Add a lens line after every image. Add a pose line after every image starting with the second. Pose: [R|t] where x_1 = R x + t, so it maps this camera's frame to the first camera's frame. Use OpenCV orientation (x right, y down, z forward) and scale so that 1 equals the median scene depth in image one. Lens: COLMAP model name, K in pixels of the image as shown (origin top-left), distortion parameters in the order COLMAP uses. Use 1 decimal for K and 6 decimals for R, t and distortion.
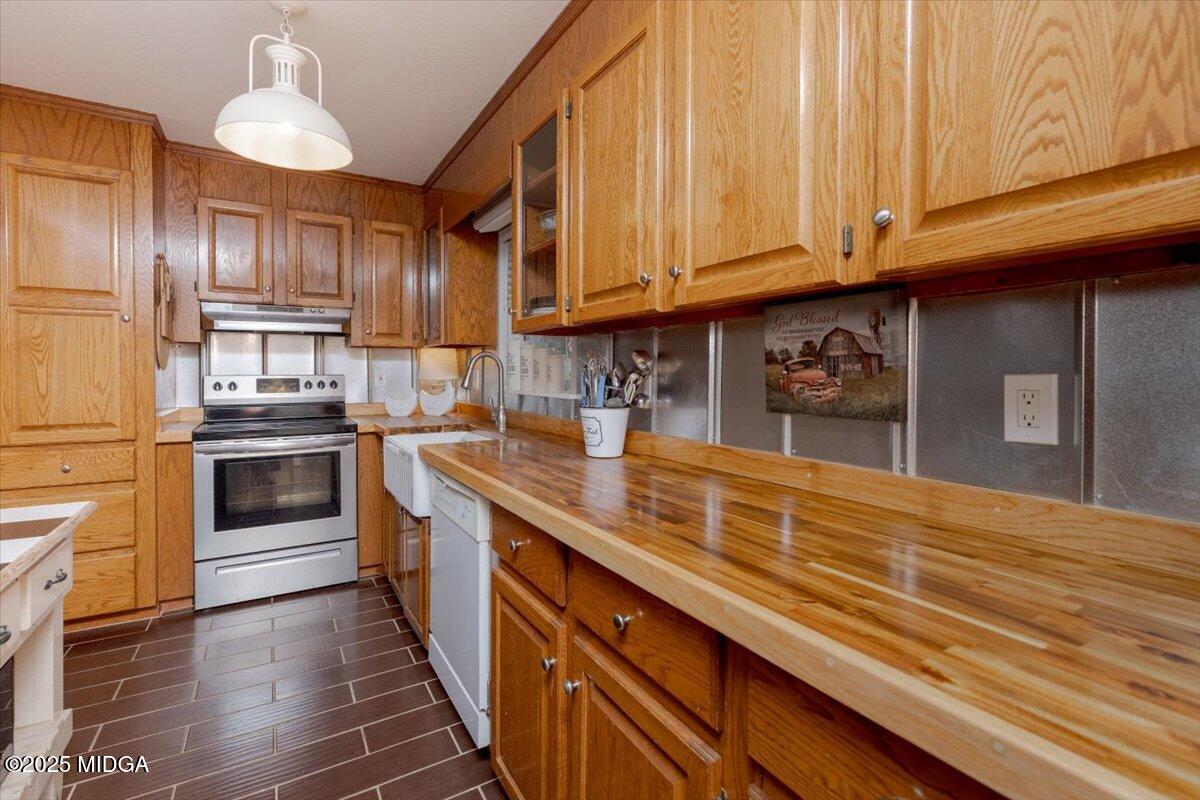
lens RADIAL K [[538.9, 0, 603.5], [0, 538.9, 378.3], [0, 0, 1]] dist [0.004885, 0.000113]
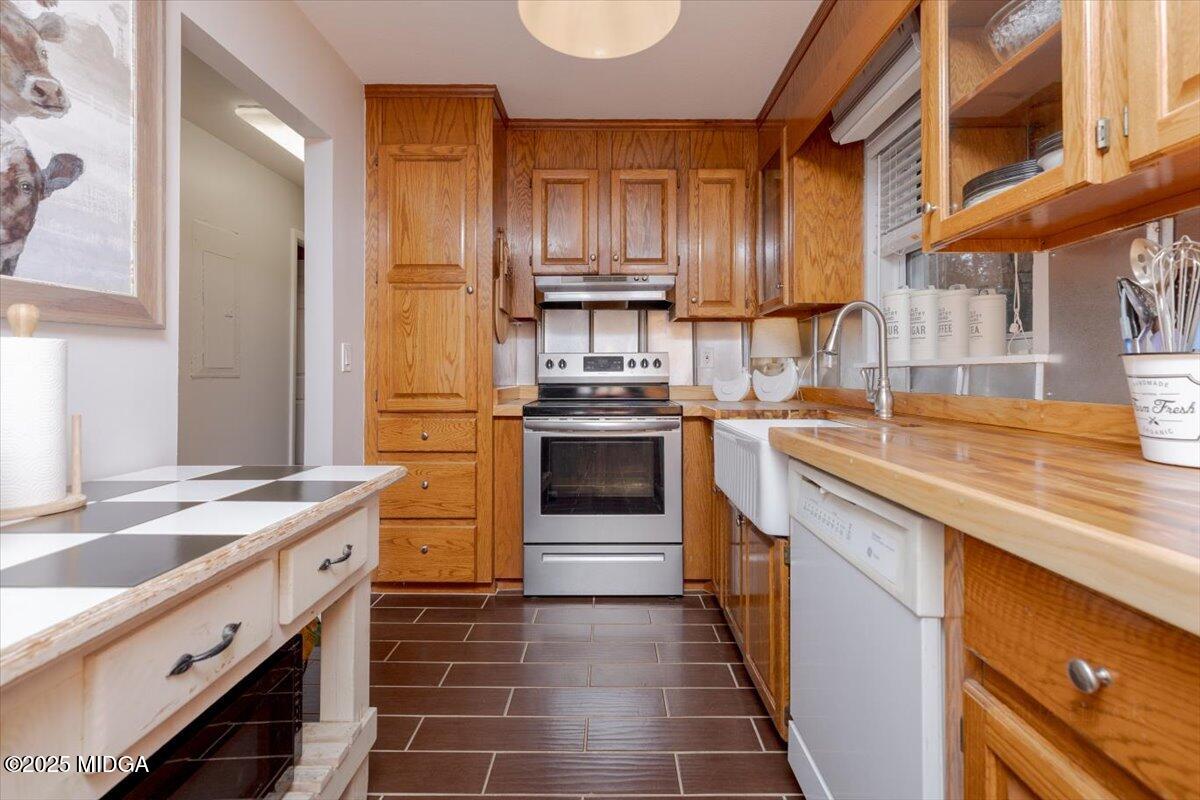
lens RADIAL K [[548.1, 0, 598.1], [0, 548.1, 394.3], [0, 0, 1]] dist [0.000004, 0.000007]
pose [[0.839758, 0.011280, -0.542844, -0.116632], [0.001077, 0.999748, 0.022441, 0.051167], [0.542961, -0.019430, 0.839533, 0.239862]]
